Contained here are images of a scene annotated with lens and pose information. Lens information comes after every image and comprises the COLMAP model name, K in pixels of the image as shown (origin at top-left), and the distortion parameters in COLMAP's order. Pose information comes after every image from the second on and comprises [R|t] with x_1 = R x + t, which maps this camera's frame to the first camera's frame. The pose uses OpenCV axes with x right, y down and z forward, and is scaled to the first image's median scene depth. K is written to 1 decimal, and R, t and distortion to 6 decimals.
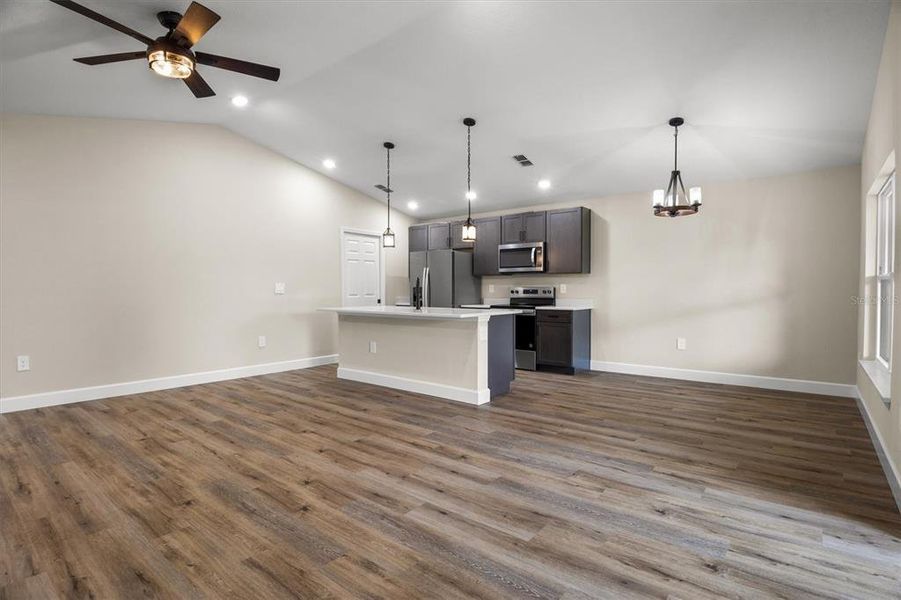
lens RADIAL K [[446.7, 0, 455.3], [0, 446.7, 301.6], [0, 0, 1]] dist [-0.020621, -0.005870]
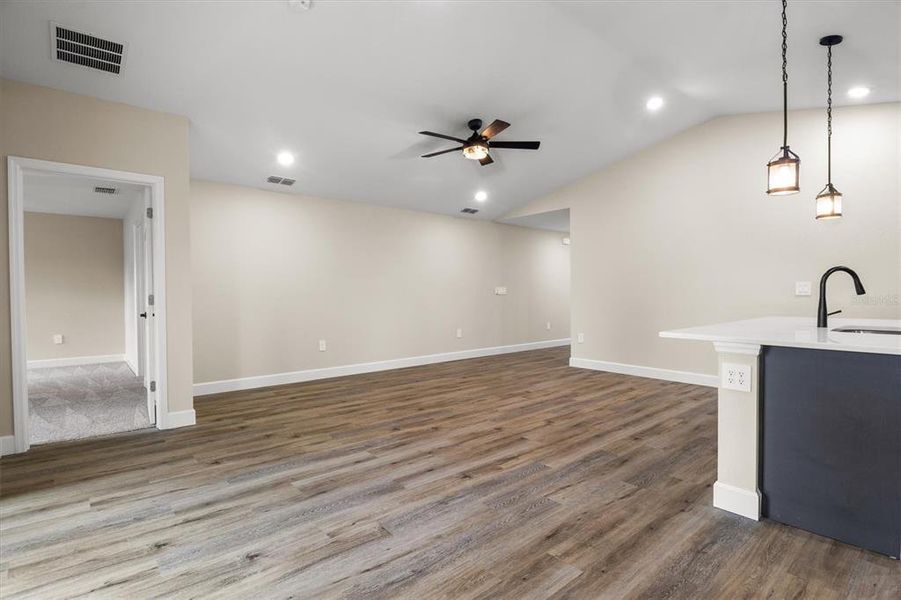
lens RADIAL K [[446.7, 0, 454.1], [0, 446.7, 300.3], [0, 0, 1]] dist [-0.020621, -0.005870]
pose [[-0.182063, 0.017496, -0.983131, 0.681452], [-0.025803, 0.999412, 0.022564, -0.019908], [0.982948, 0.029476, -0.181504, 0.855229]]
